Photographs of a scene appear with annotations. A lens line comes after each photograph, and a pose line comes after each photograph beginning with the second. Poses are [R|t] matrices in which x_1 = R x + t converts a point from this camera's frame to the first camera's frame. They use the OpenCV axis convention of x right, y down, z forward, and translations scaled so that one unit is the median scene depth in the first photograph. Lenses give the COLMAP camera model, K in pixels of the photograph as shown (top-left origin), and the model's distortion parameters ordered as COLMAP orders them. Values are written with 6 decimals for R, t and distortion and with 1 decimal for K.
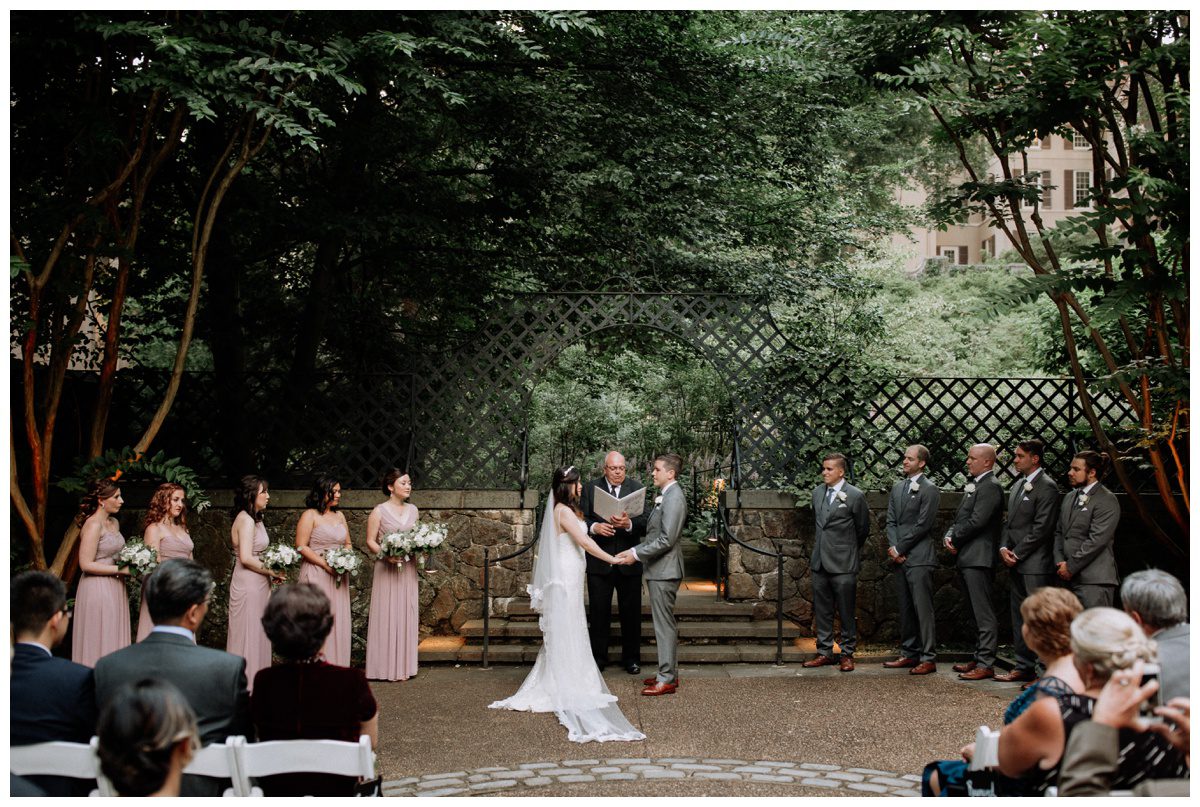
lens RADIAL K [[901.9, 0, 588.9], [0, 901.9, 448.8], [0, 0, 1]] dist [0.002592, 0.001700]
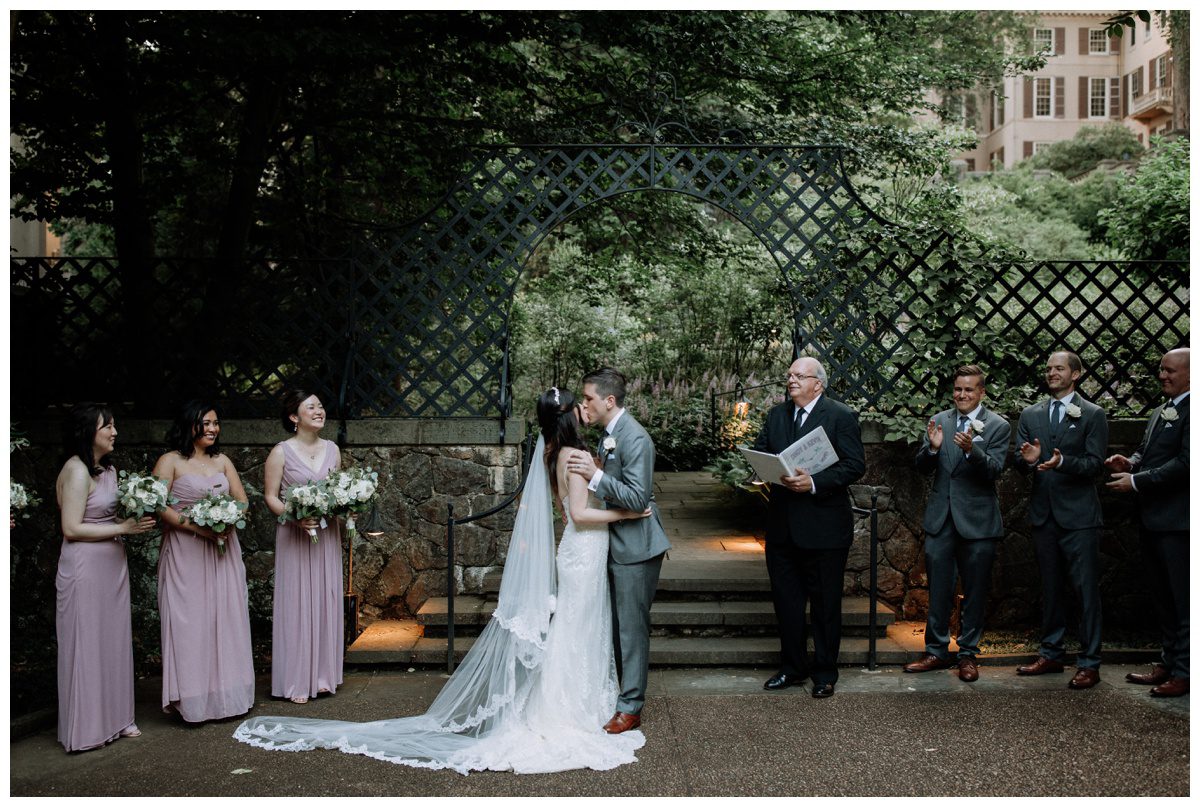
lens RADIAL K [[901.9, 0, 588.9], [0, 901.9, 448.8], [0, 0, 1]] dist [0.002592, 0.001700]
pose [[0.999935, -0.003291, 0.010956, -0.012775], [0.002363, 0.996489, 0.083689, 0.009526], [-0.011193, -0.083657, 0.996432, 0.277653]]
